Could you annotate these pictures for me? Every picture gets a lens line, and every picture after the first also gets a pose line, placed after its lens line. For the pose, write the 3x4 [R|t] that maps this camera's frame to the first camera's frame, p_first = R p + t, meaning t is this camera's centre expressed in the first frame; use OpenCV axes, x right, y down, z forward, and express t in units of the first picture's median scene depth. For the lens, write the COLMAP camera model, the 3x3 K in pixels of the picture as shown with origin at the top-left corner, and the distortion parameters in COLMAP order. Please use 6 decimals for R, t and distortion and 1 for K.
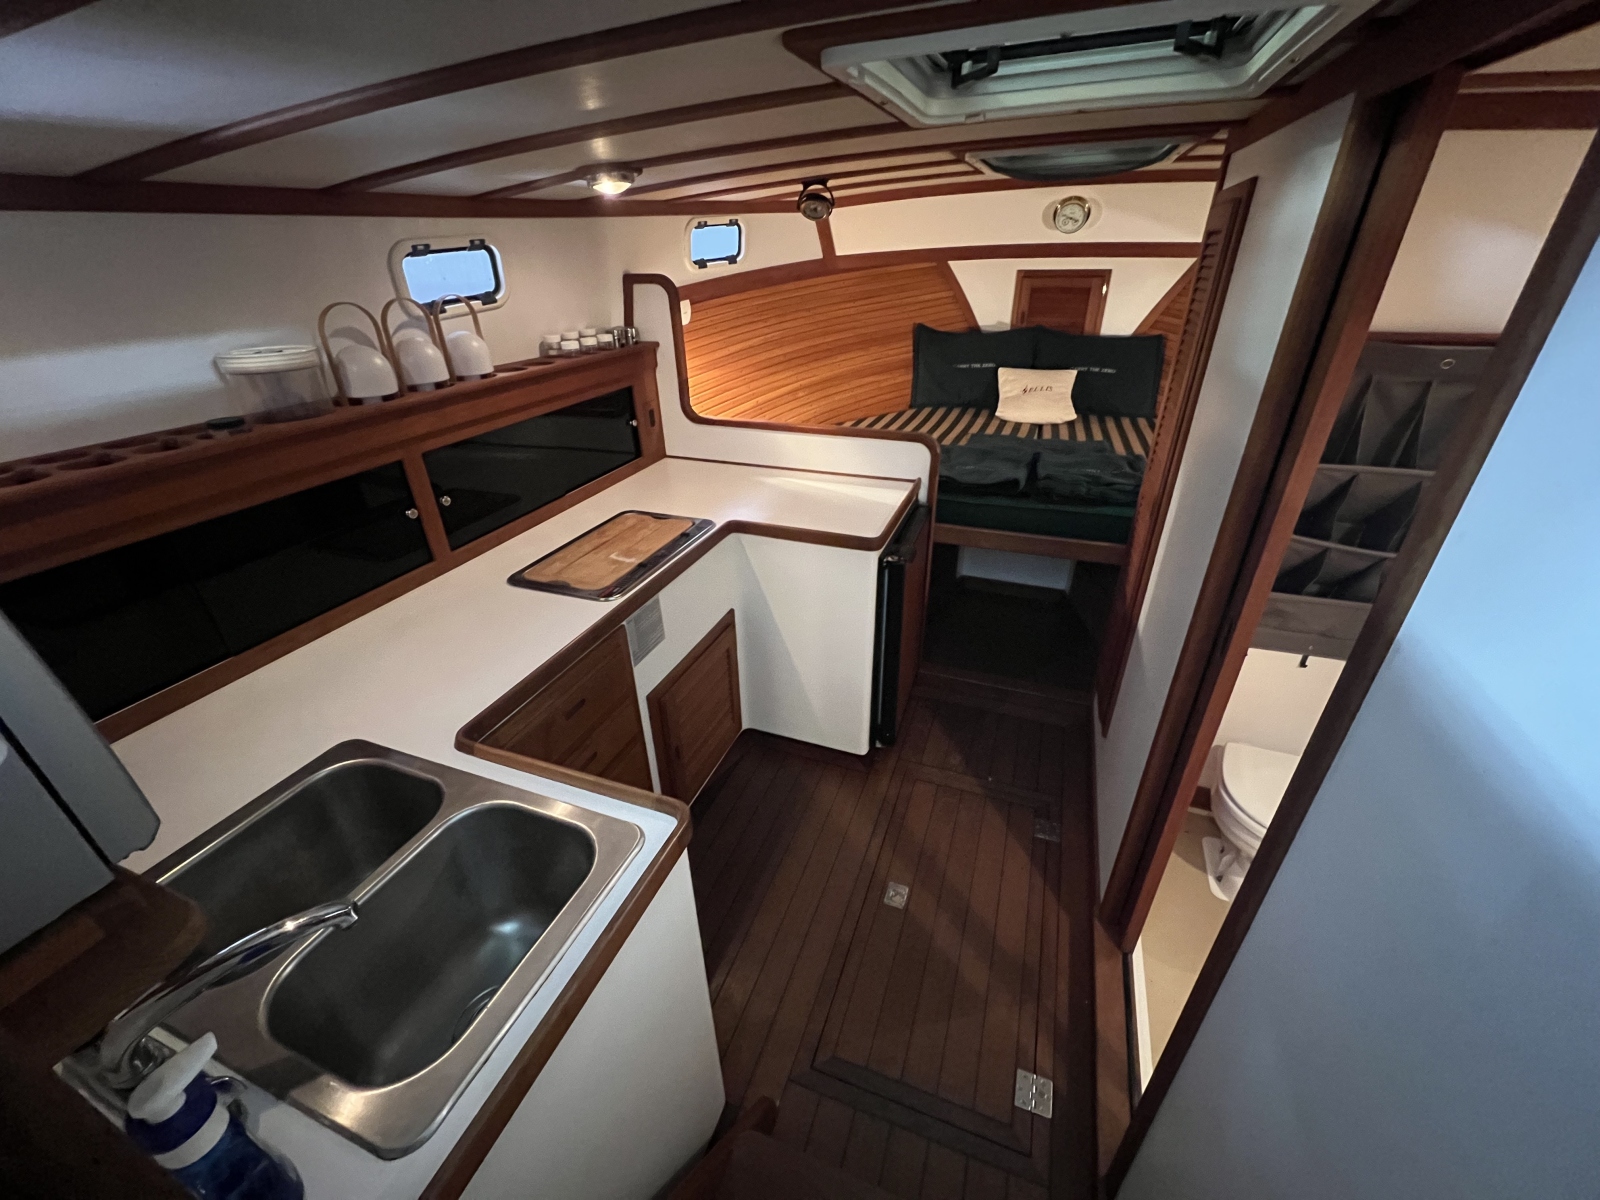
lens RADIAL K [[641.9, 0, 802.2], [0, 641.9, 604.9], [0, 0, 1]] dist [-0.000023, 0.000132]
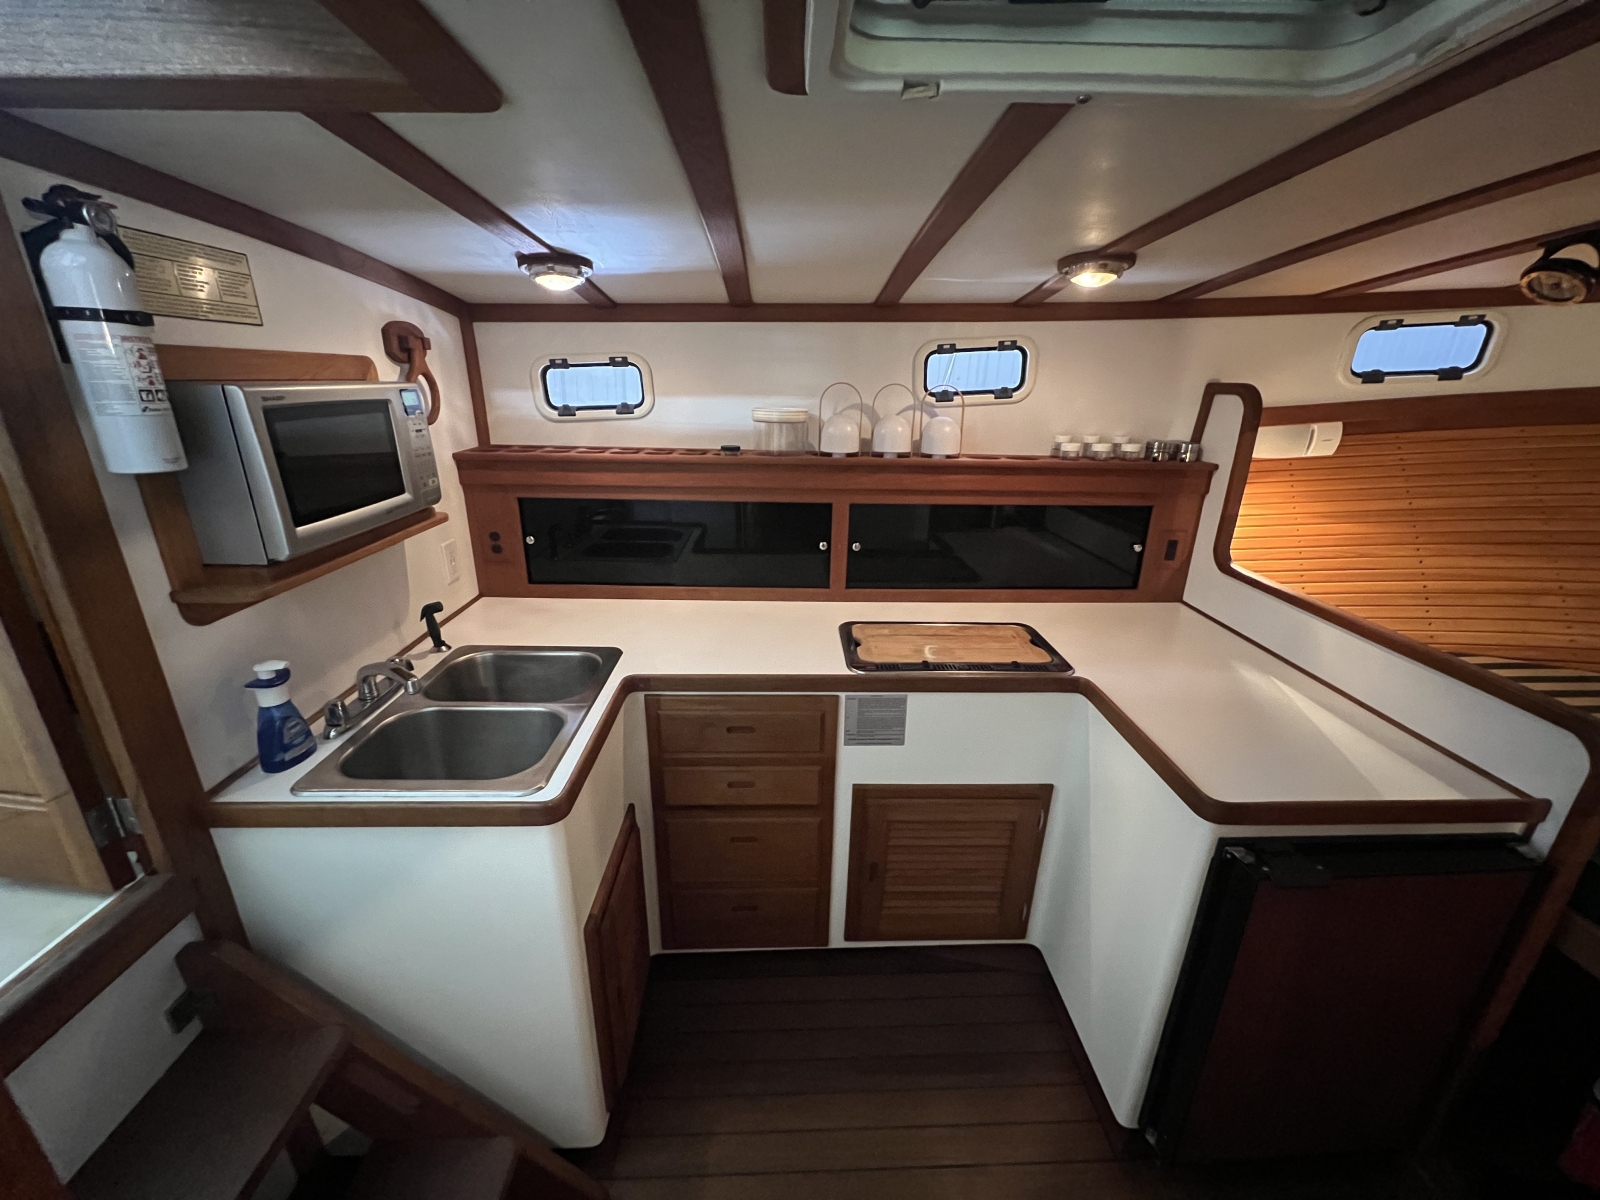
lens RADIAL K [[641.9, 0, 802.2], [0, 641.9, 604.9], [0, 0, 1]] dist [-0.000023, 0.000132]
pose [[0.379701, 0.330276, -0.864144, 0.313404], [-0.469210, 0.873791, 0.127794, -0.118386], [0.797289, 0.356941, 0.486748, 0.266880]]
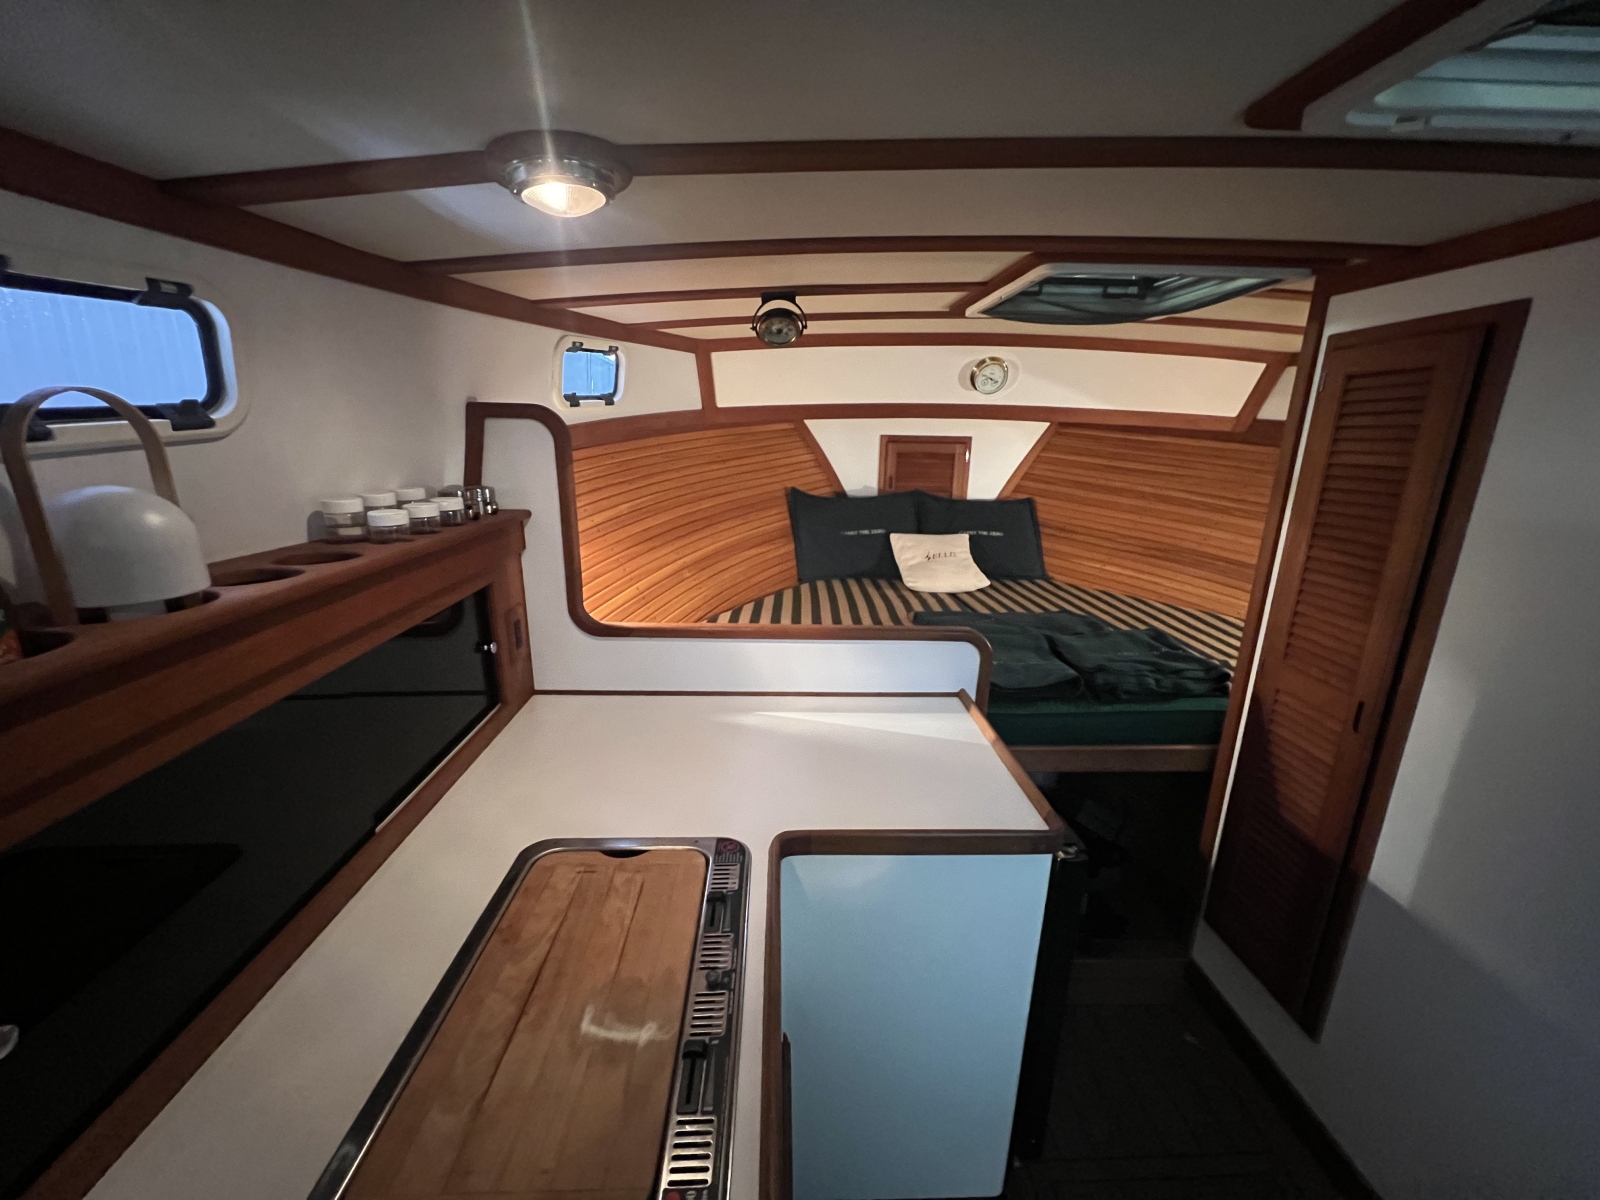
lens RADIAL K [[641.9, 0, 802.2], [0, 641.9, 604.9], [0, 0, 1]] dist [-0.000023, 0.000132]
pose [[0.919785, -0.068337, 0.386427, -0.223431], [0.158396, 0.965592, -0.206261, -0.160171], [-0.359036, 0.250924, 0.898961, 0.391118]]
